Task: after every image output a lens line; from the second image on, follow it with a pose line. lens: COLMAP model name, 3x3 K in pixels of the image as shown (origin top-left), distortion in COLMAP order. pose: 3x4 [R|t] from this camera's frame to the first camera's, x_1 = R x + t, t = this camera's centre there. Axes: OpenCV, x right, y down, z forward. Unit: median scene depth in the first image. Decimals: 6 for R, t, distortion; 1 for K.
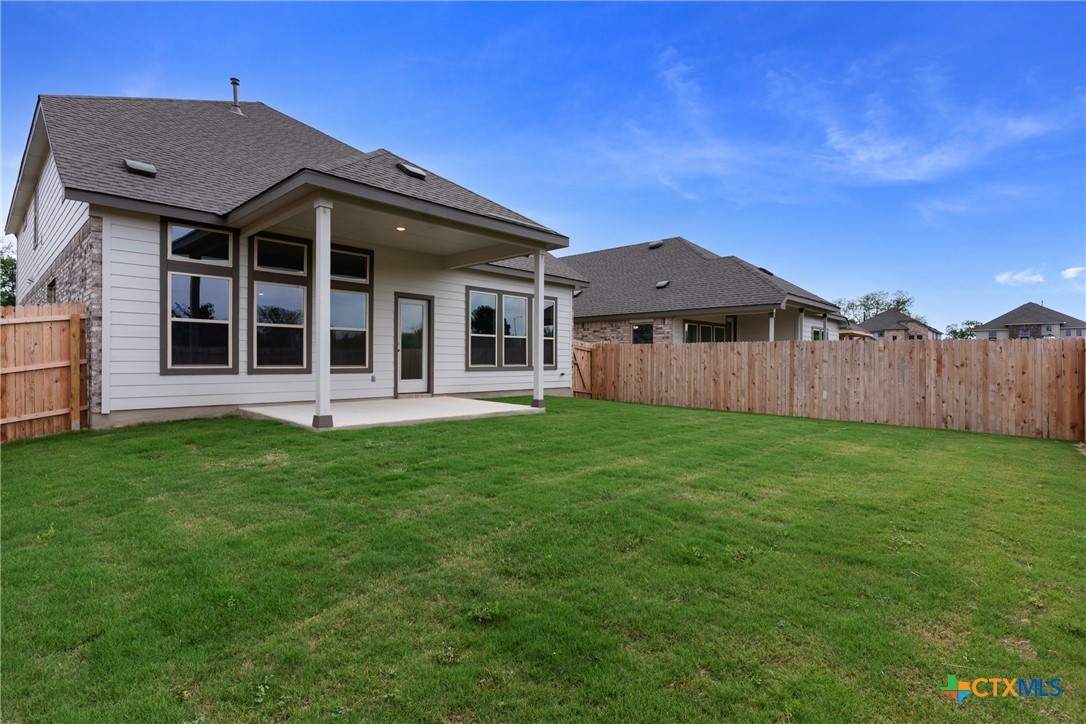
lens RADIAL K [[531.7, 0, 542.9], [0, 531.7, 360.3], [0, 0, 1]] dist [-0.003120, 0.001580]
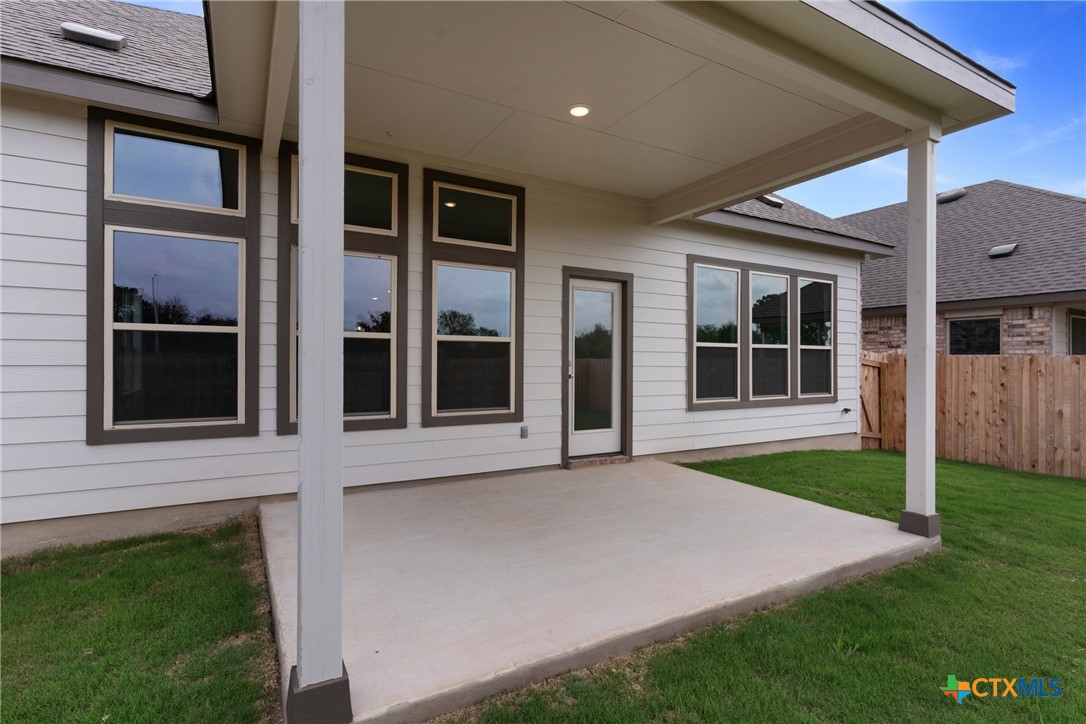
lens RADIAL K [[531.7, 0, 542.2], [0, 531.7, 362.3], [0, 0, 1]] dist [-0.003120, 0.001580]
pose [[0.955801, -0.000357, -0.294013, -0.134068], [0.000036, 0.999999, -0.001094, -0.030639], [0.294013, 0.001035, 0.955801, 0.457415]]
